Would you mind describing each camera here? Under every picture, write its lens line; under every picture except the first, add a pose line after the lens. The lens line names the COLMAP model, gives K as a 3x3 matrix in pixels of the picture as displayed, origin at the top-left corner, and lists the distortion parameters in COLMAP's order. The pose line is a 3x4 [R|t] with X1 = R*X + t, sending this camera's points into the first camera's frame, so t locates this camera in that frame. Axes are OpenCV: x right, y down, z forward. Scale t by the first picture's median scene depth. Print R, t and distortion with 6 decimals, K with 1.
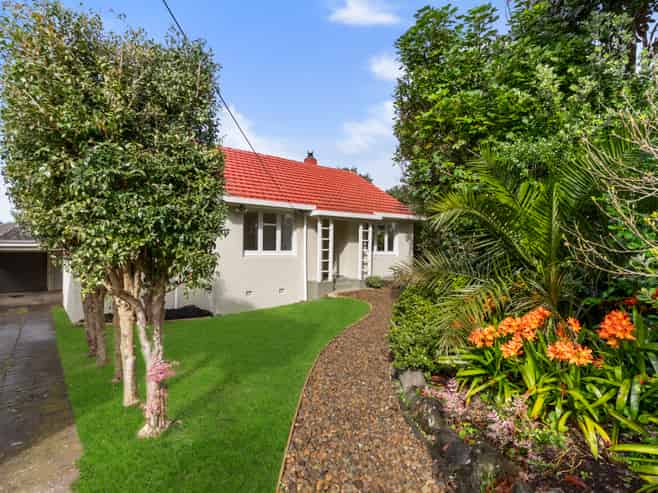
lens RADIAL K [[346.0, 0, 329.0], [0, 346.0, 246.5], [0, 0, 1]] dist [-0.002254, -0.000071]
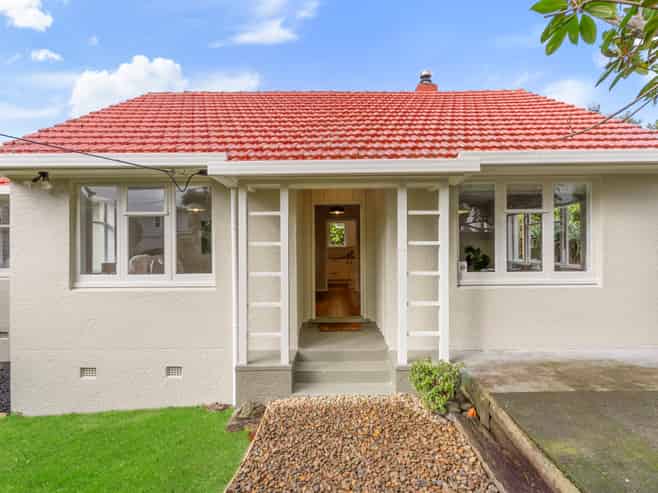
lens RADIAL K [[346.0, 0, 329.0], [0, 346.0, 246.5], [0, 0, 1]] dist [-0.002254, -0.000071]
pose [[0.766932, -0.012249, -0.641611, 0.246141], [0.020469, 0.999776, 0.005379, -0.017614], [0.641401, -0.017258, 0.767011, 0.714364]]
